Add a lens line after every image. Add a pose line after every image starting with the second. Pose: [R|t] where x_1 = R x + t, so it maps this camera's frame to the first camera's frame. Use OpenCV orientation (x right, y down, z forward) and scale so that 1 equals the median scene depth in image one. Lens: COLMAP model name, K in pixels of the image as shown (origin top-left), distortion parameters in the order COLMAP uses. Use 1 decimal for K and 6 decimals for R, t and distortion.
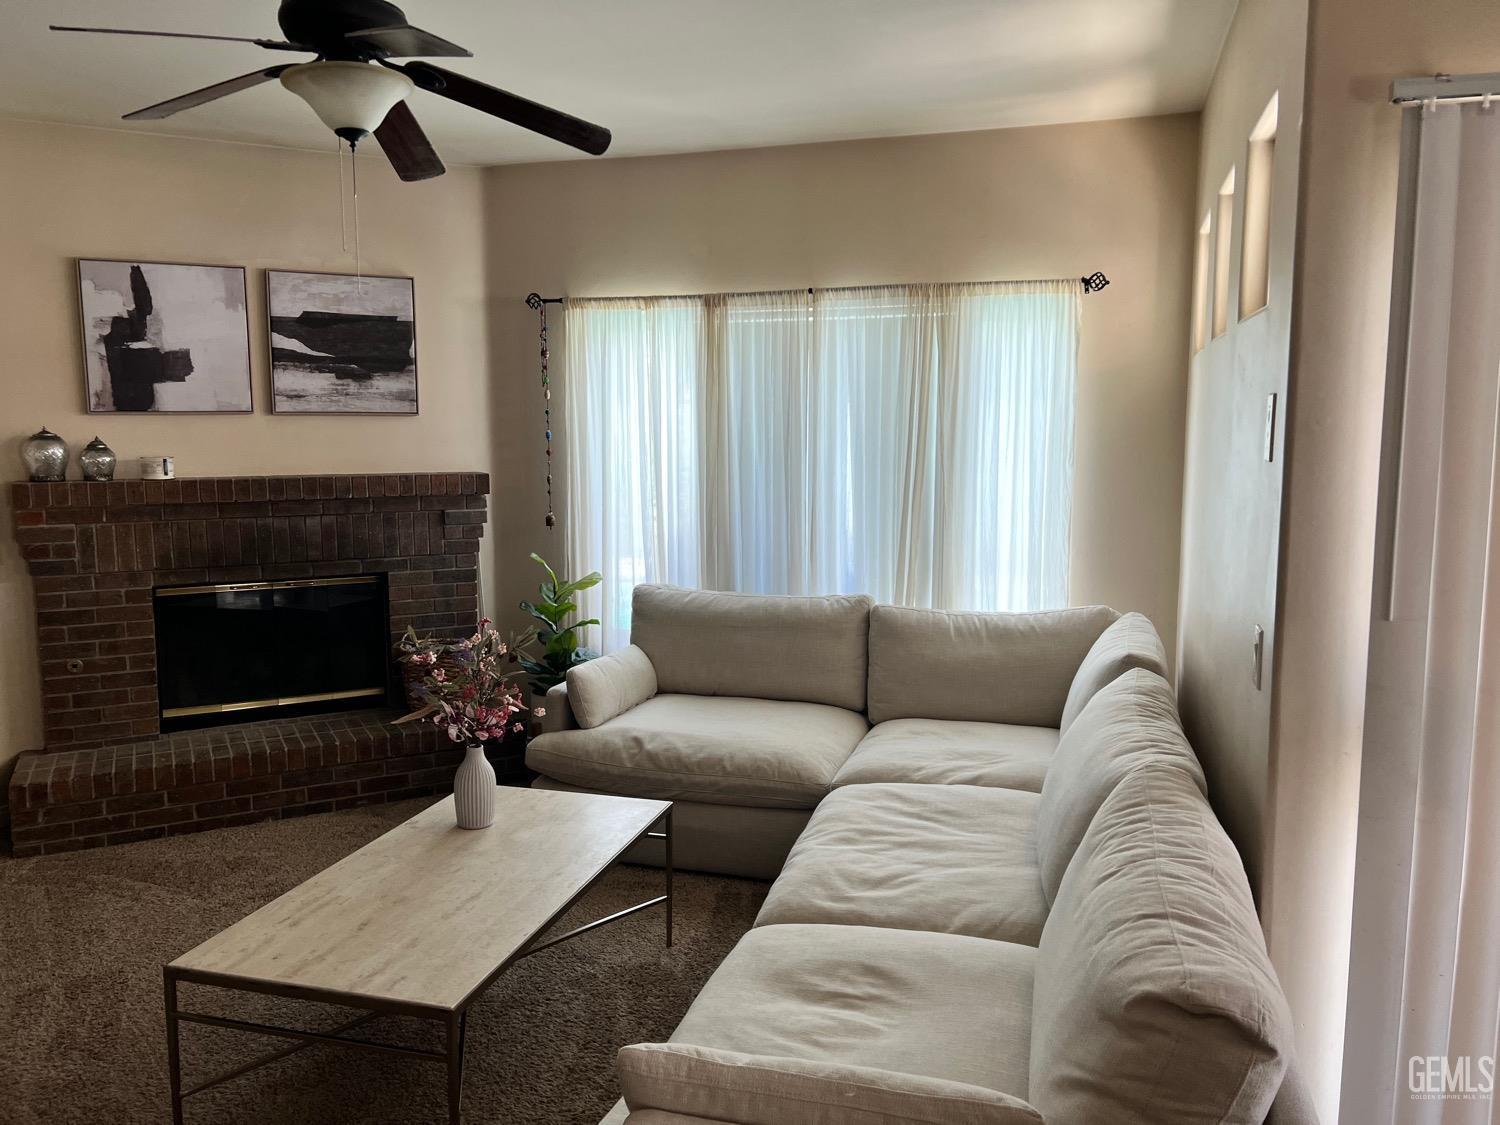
lens RADIAL K [[1131.7, 0, 740.6], [0, 1131.7, 571.2], [0, 0, 1]] dist [0.026406, -0.011361]
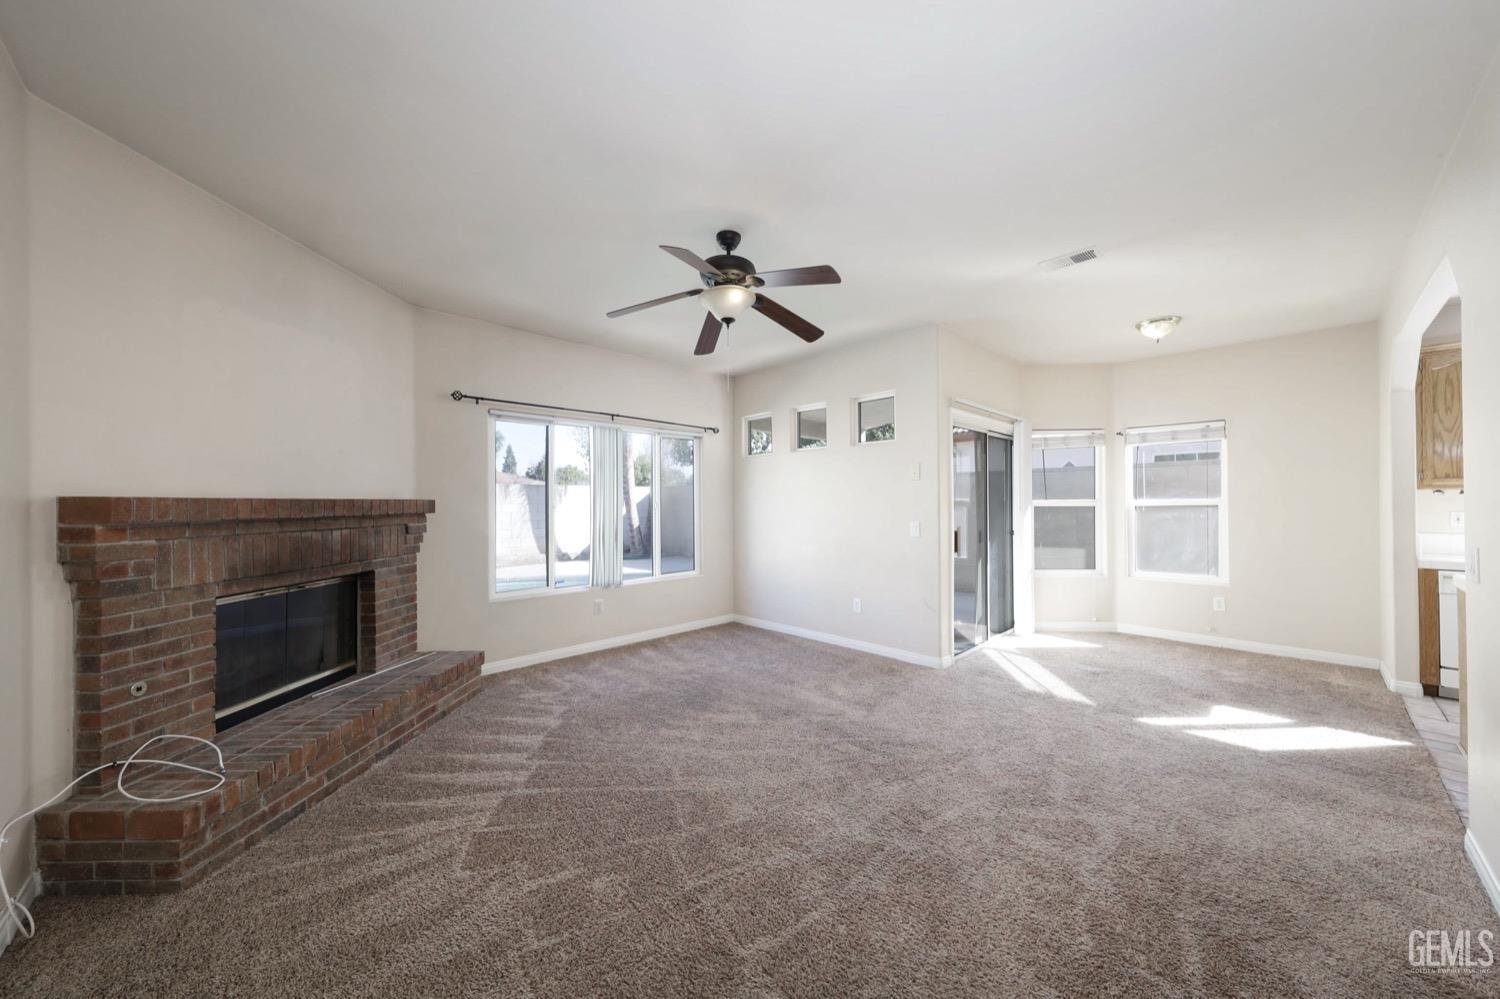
lens RADIAL K [[527.0, 0, 754.4], [0, 527.0, 499.3], [0, 0, 1]] dist [0.012688, -0.000832]
pose [[0.472791, 0.007893, 0.881139, -0.727892], [0.115069, 0.990844, -0.070618, 0.015986], [-0.873629, 0.134780, 0.467554, 0.308370]]
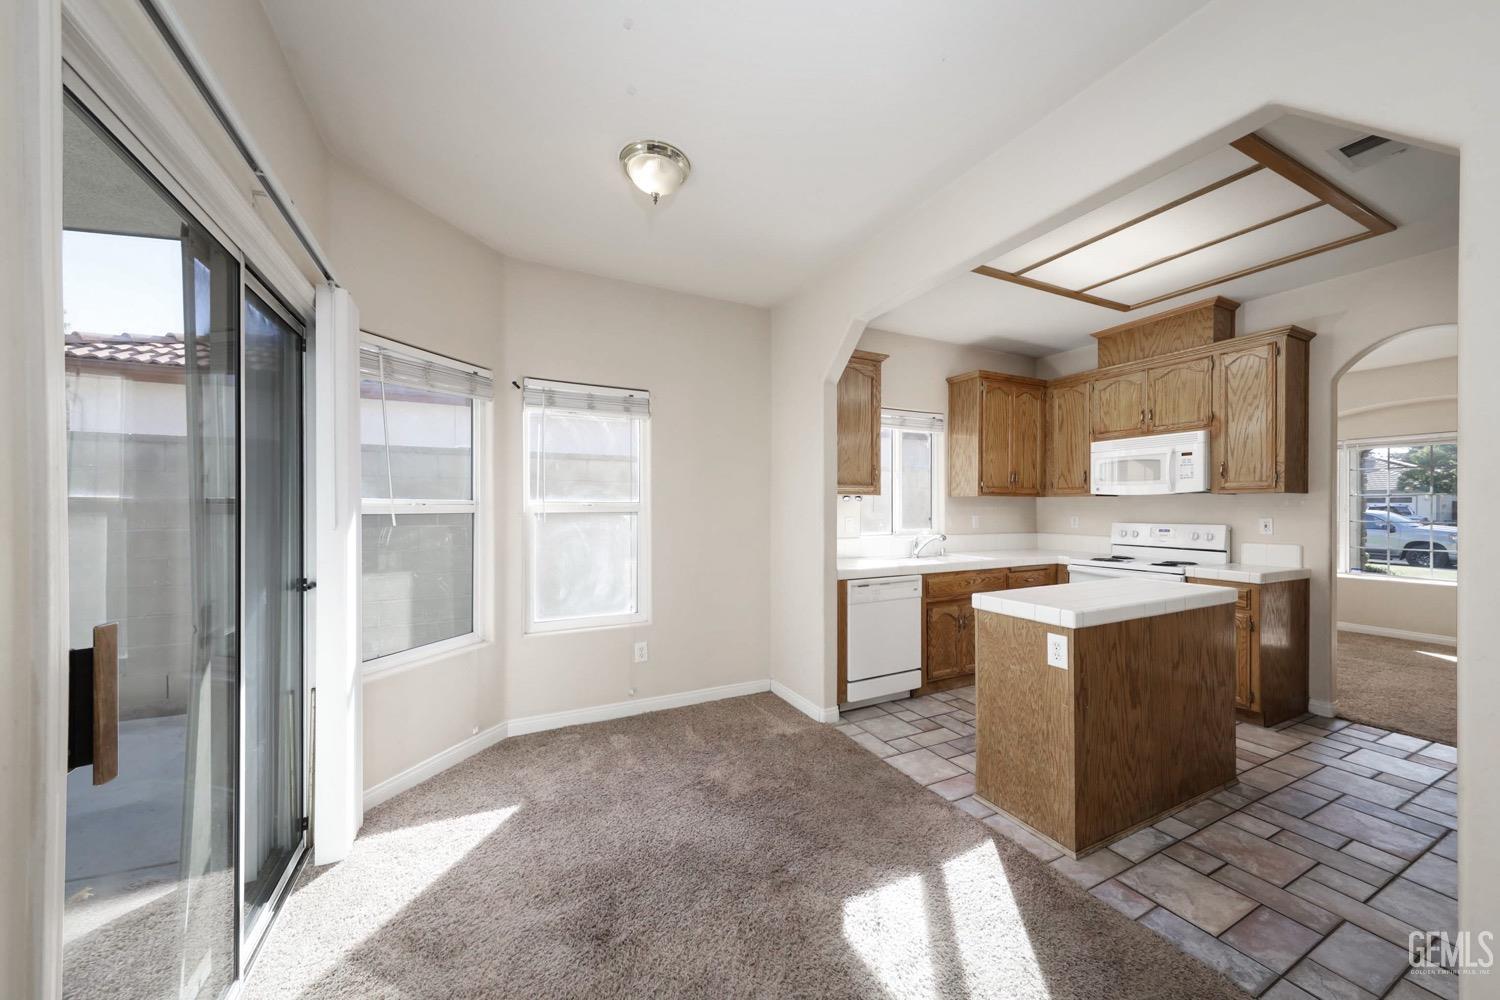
lens RADIAL K [[527.0, 0, 759.4], [0, 527.0, 508.3], [0, 0, 1]] dist [0.012688, -0.000832]
pose [[-0.702937, 0.002717, 0.711247, -0.023760], [0.090498, 0.992207, 0.085651, 0.007766], [-0.705471, 0.124574, -0.697704, 0.392997]]
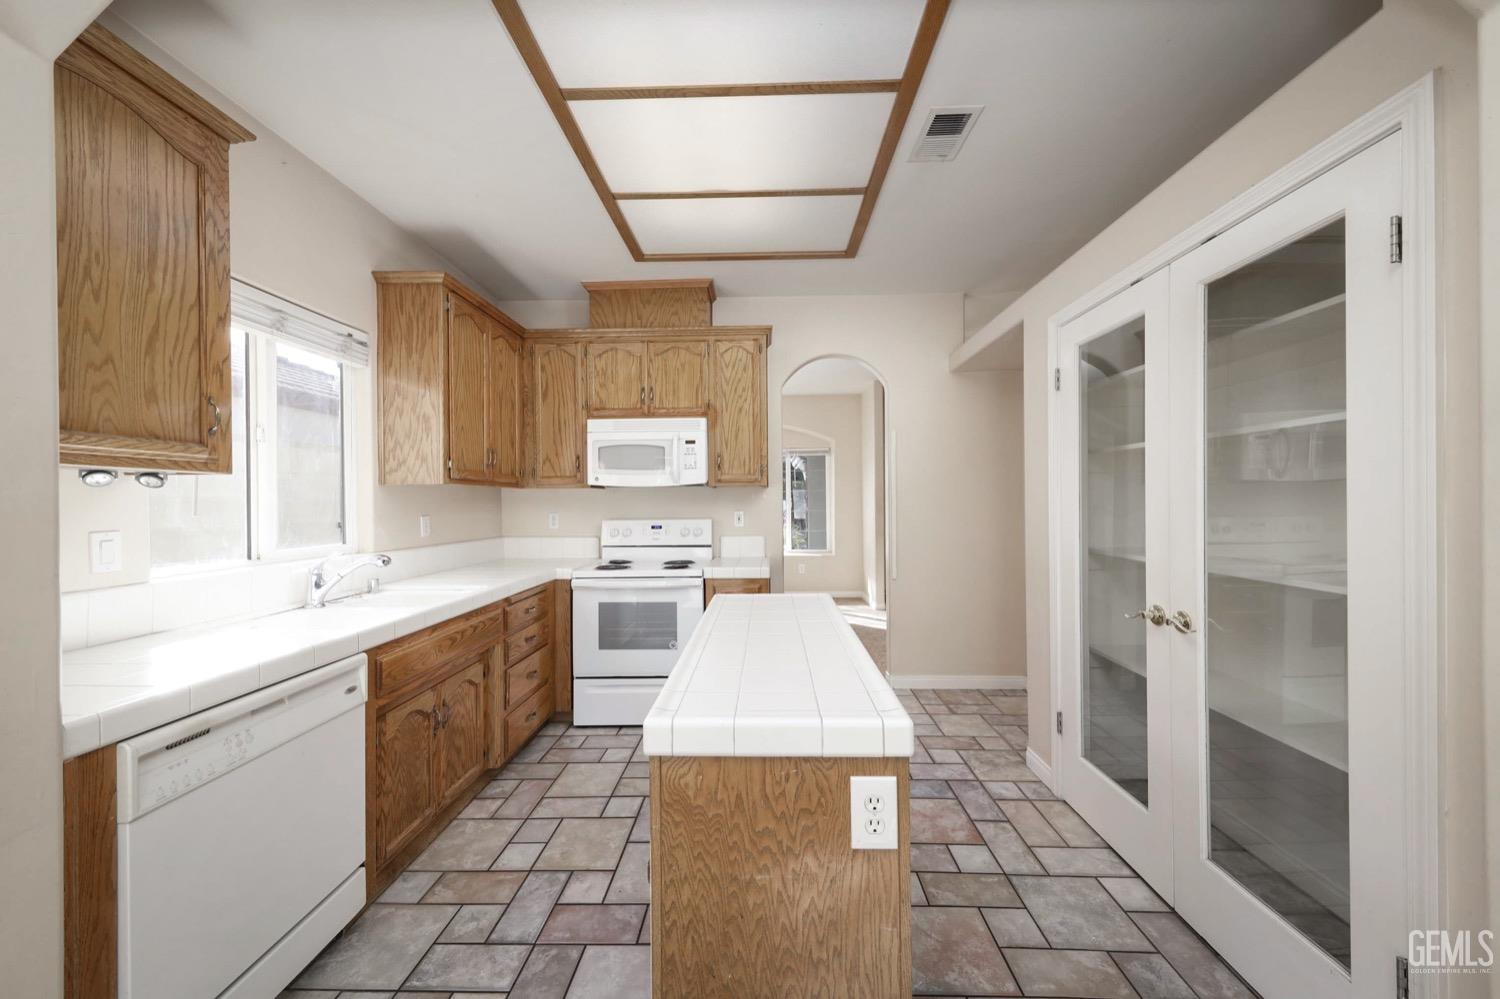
lens RADIAL K [[527.0, 0, 755.4], [0, 527.0, 501.7], [0, 0, 1]] dist [0.012688, -0.000832]
pose [[-0.959120, 0.012007, -0.282746, 0.208526], [-0.022763, 0.992589, 0.119367, 0.045405], [0.282084, 0.120924, -0.951738, 0.095724]]
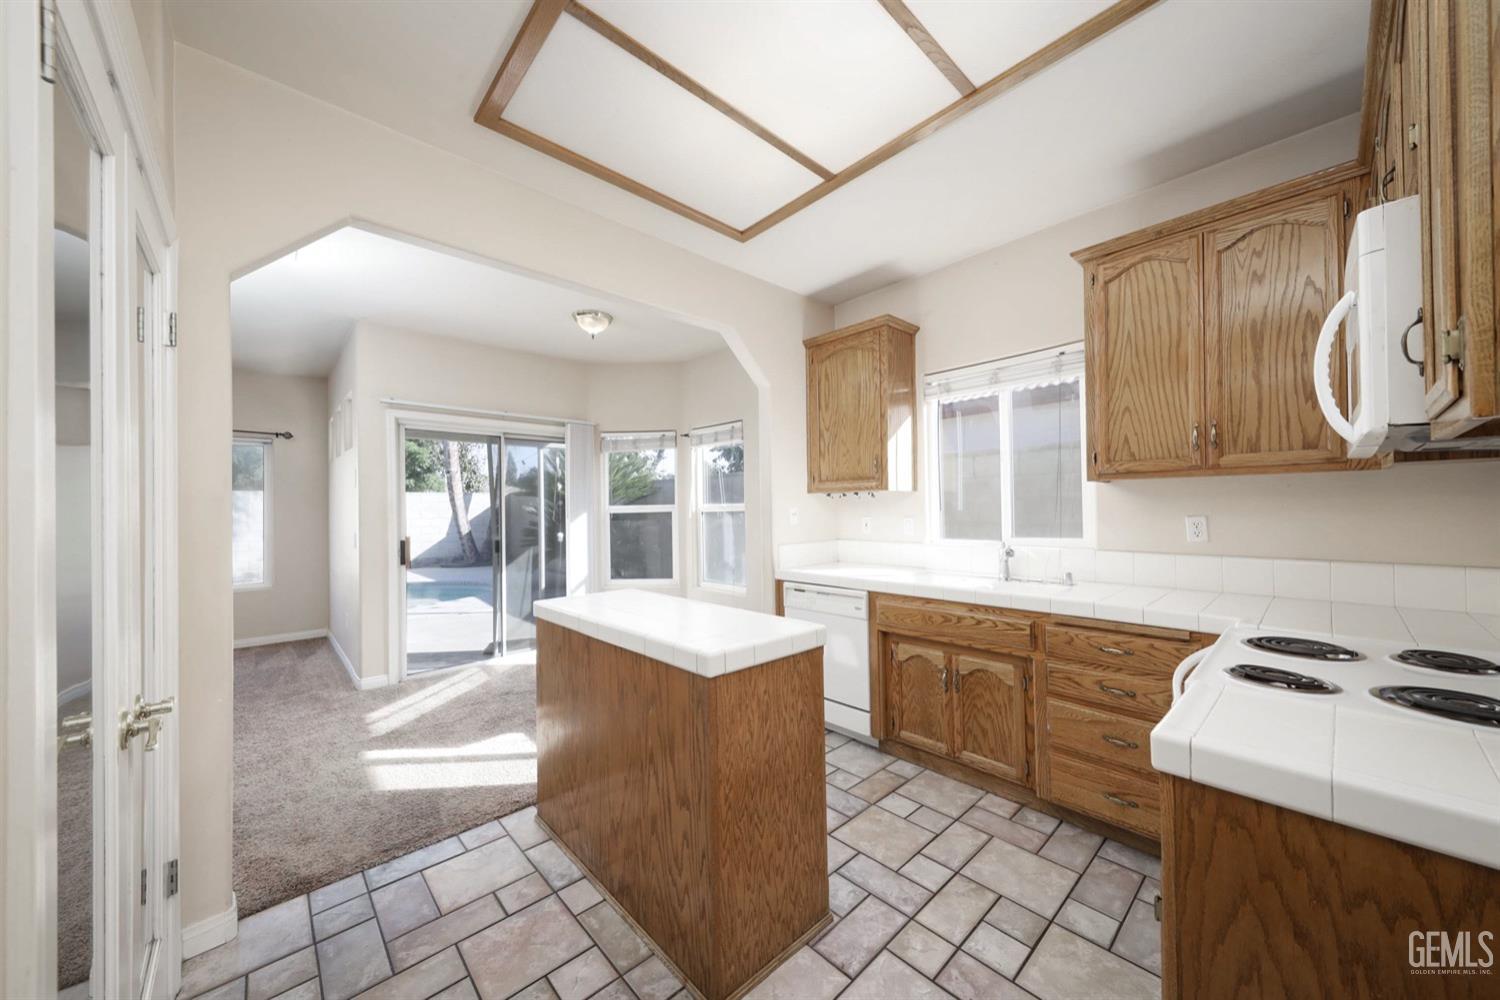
lens RADIAL K [[527.0, 0, 766.1], [0, 527.0, 501.7], [0, 0, 1]] dist [0.012688, -0.000832]
pose [[0.476803, 0.002485, 0.879007, -0.223022], [0.125993, 0.989477, -0.071140, 0.116671], [-0.869934, 0.144668, 0.471473, -0.489928]]
